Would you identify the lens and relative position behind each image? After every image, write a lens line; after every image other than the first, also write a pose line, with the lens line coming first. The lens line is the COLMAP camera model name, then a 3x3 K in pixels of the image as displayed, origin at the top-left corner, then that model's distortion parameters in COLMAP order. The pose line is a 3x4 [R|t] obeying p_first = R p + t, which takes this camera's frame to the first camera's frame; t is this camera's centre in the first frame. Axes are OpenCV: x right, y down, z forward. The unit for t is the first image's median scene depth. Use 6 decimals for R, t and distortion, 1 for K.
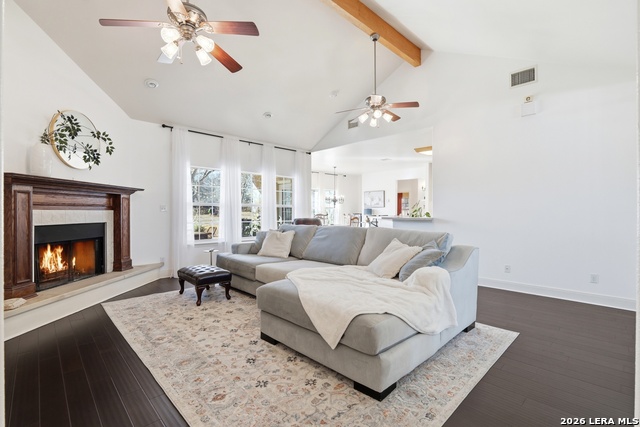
lens RADIAL K [[295.6, 0, 321.8], [0, 295.6, 214.6], [0, 0, 1]] dist [-0.012547, 0.001151]
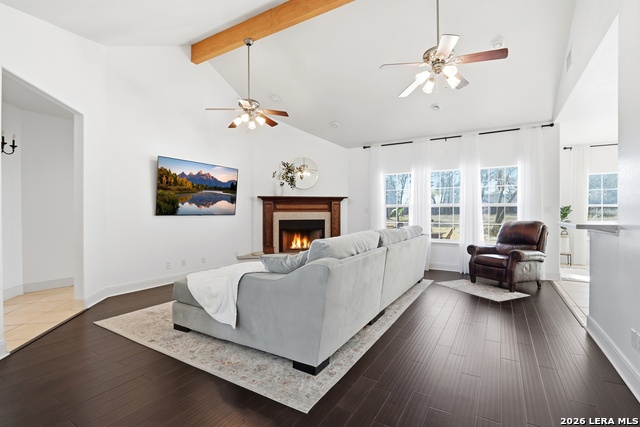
lens RADIAL K [[295.6, 0, 322.2], [0, 295.6, 216.1], [0, 0, 1]] dist [-0.012547, 0.001151]
pose [[0.253386, 0.005407, -0.967350, 0.801643], [-0.005216, 0.999977, 0.004223, 0.000797], [0.967351, 0.003975, 0.253408, 0.559719]]
